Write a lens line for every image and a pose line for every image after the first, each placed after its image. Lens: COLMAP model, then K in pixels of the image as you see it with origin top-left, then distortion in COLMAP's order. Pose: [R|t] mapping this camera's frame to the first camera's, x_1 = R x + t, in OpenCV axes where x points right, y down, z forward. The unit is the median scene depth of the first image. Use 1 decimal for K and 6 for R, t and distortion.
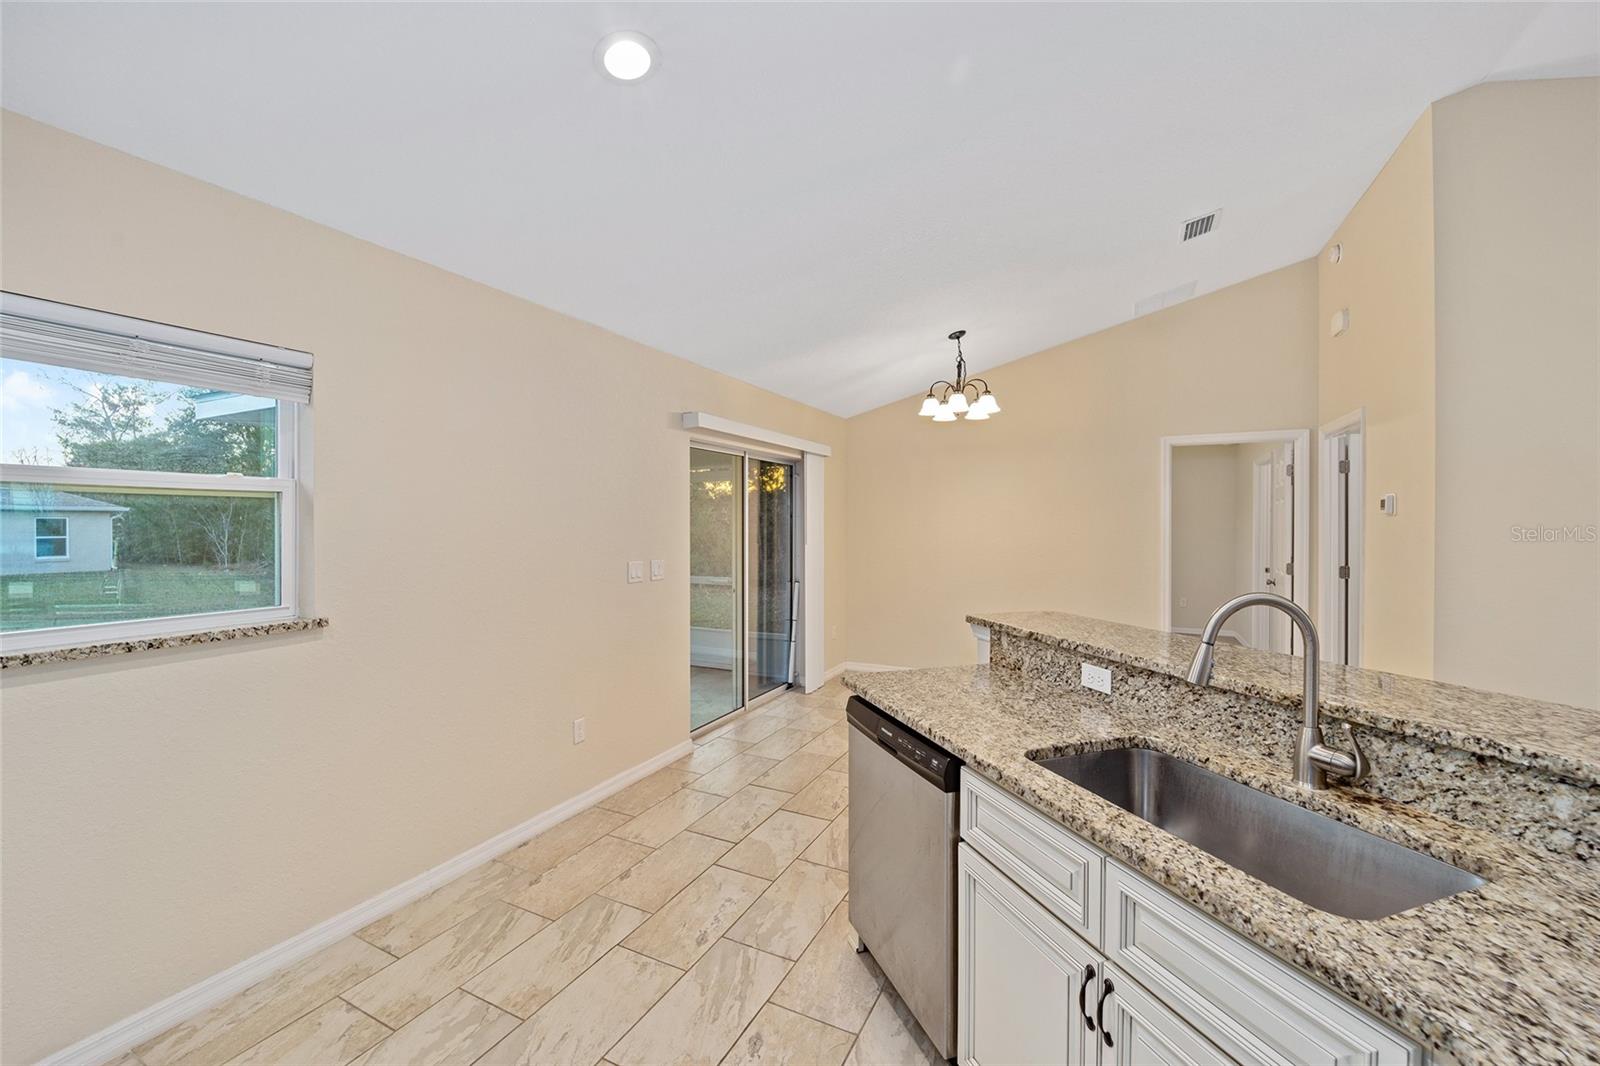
lens RADIAL K [[678.3, 0, 771.6], [0, 678.3, 527.8], [0, 0, 1]] dist [0.000355, 0.000029]
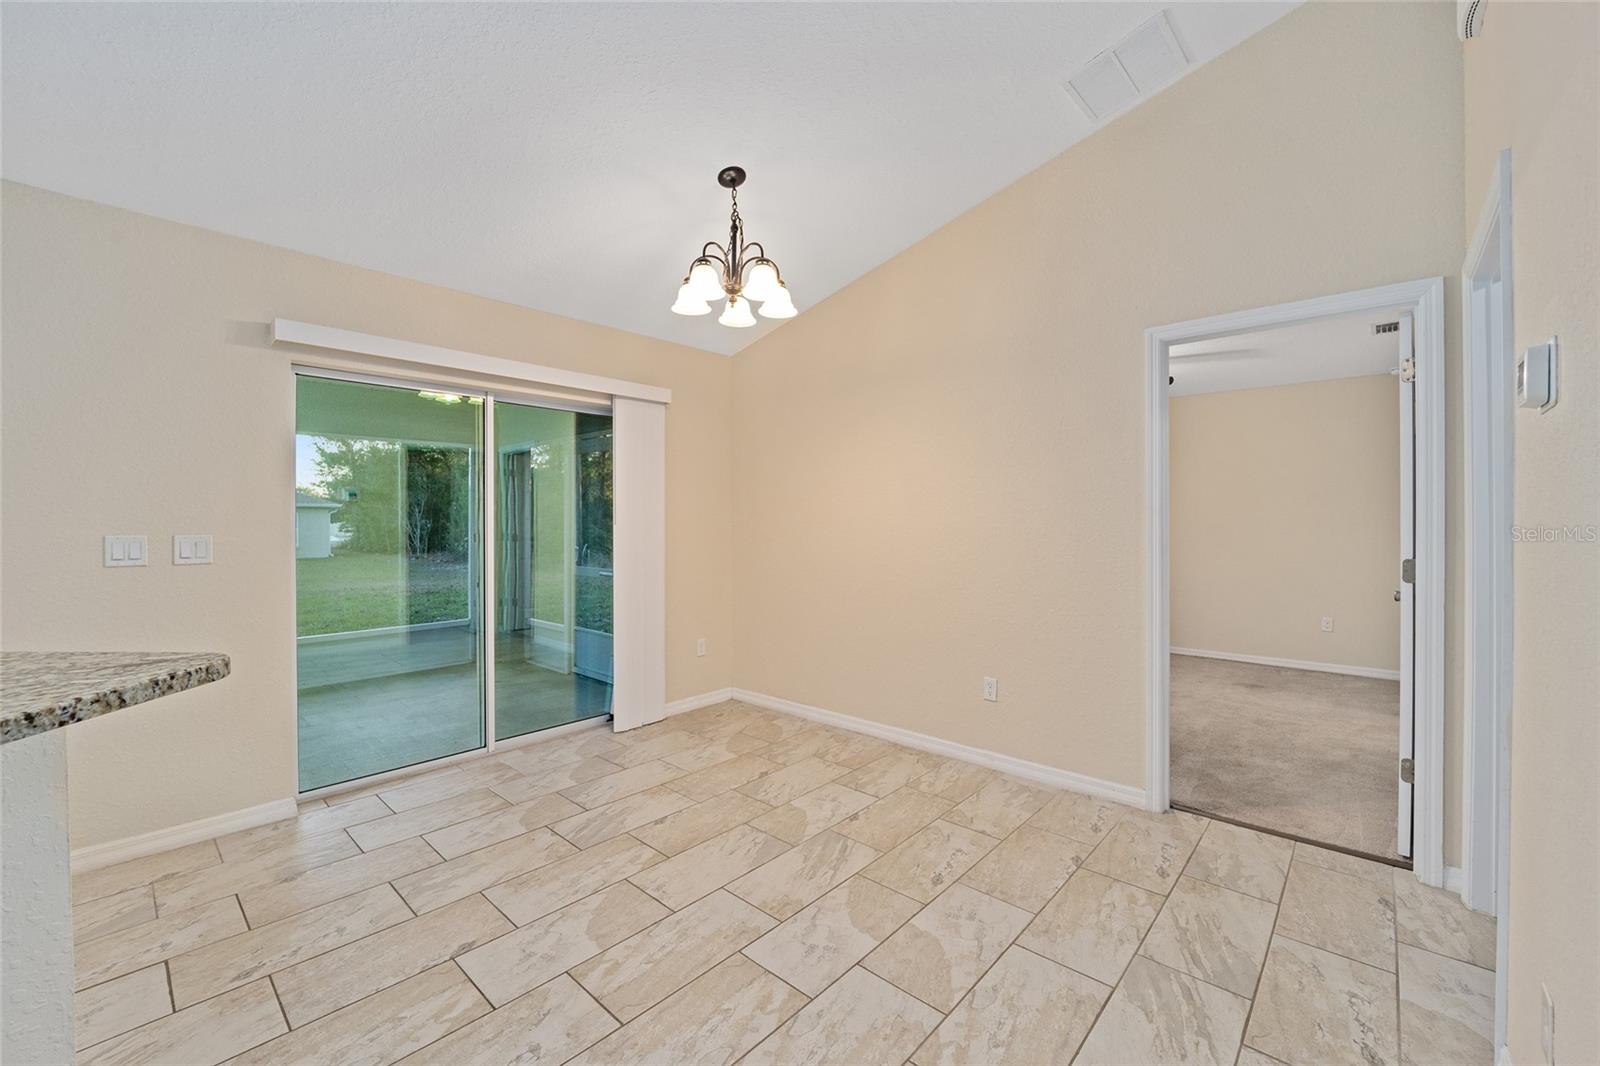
lens RADIAL K [[650.7, 0, 794.2], [0, 650.7, 524.8], [0, 0, 1]] dist [-0.000792, -0.000153]
pose [[0.963974, -0.001329, -0.265993, 0.483302], [0.001216, 0.999999, -0.000588, 0.030382], [0.265993, 0.000243, 0.963975, 0.445486]]
